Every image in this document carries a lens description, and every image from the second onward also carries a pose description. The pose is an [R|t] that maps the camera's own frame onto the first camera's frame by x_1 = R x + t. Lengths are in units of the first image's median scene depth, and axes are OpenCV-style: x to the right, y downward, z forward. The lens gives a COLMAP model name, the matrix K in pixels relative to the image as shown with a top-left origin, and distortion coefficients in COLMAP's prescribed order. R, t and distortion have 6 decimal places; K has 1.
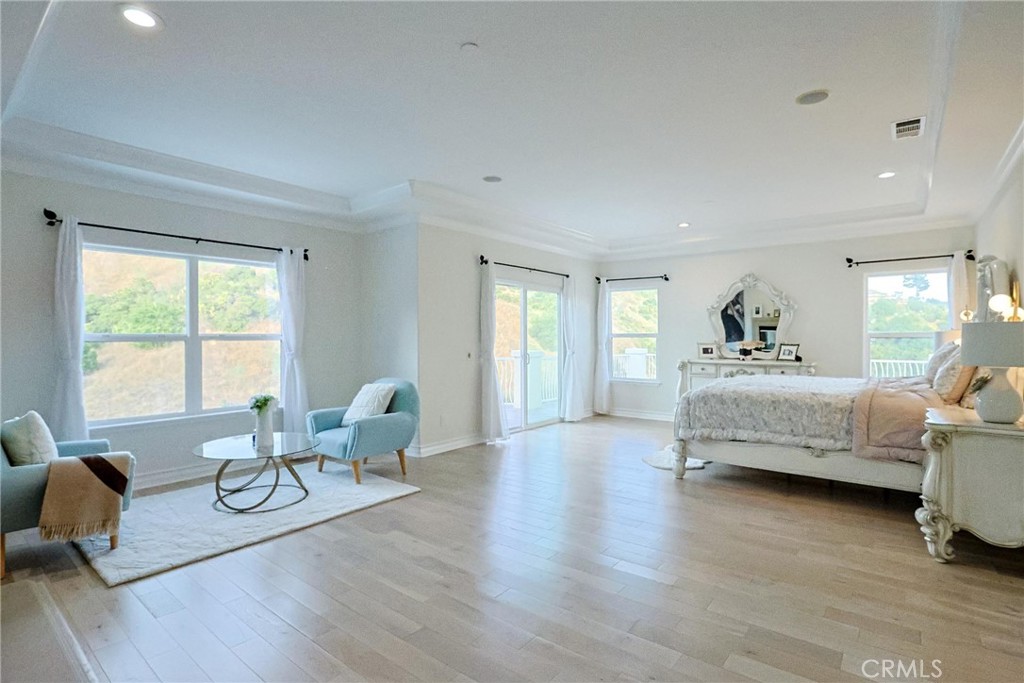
lens RADIAL K [[506.2, 0, 512.5], [0, 506.2, 336.3], [0, 0, 1]] dist [-0.071098, 0.029971]
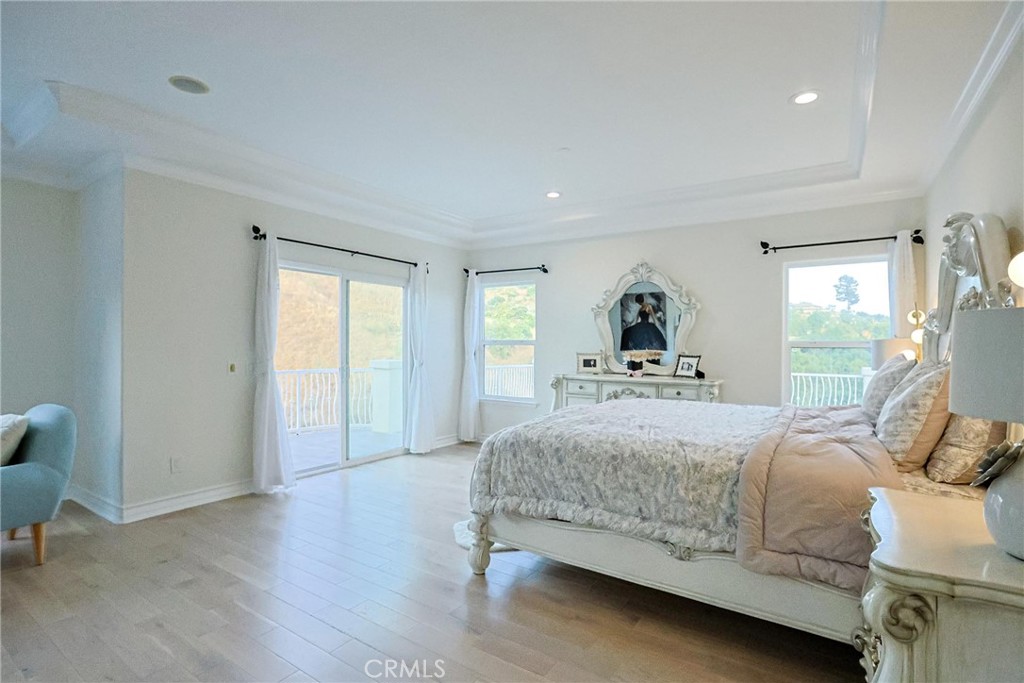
lens RADIAL K [[498.6, 0, 512.0], [0, 498.6, 341.5], [0, 0, 1]] dist [-0.069880, 0.031226]
pose [[0.996277, 0.008985, 0.085740, 0.239703], [-0.008526, 0.999947, -0.005717, 0.001222], [-0.085787, 0.004964, 0.996301, 0.292915]]
